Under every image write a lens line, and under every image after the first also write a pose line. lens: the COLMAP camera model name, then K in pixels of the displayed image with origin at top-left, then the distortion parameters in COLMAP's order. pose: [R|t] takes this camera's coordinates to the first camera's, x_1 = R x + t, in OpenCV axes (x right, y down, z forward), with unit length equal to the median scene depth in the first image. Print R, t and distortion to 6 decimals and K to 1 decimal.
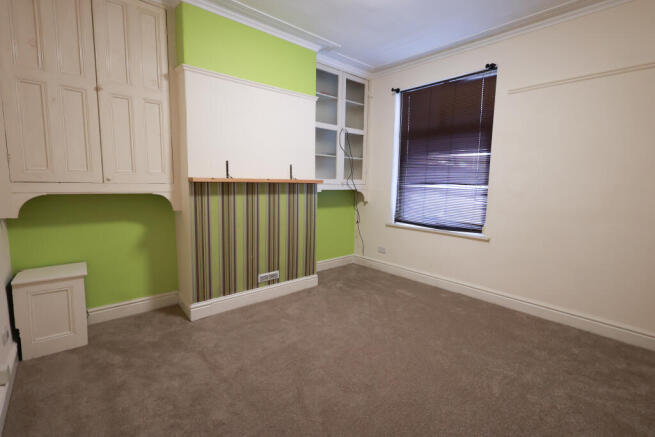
lens RADIAL K [[301.0, 0, 327.5], [0, 301.0, 218.5], [0, 0, 1]] dist [-0.003545, -0.000237]
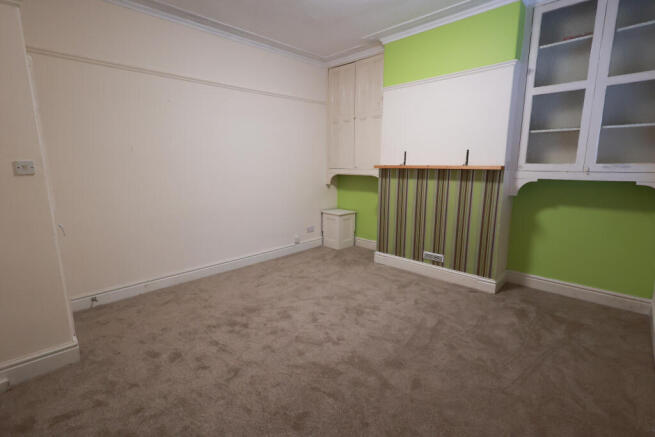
lens RADIAL K [[301.0, 0, 327.5], [0, 301.0, 218.5], [0, 0, 1]] dist [-0.003545, -0.000237]
pose [[0.075160, 0.160214, -0.984217, 0.834983], [-0.117551, 0.981550, 0.150803, -0.060600], [0.990219, 0.104361, 0.092607, 0.523959]]
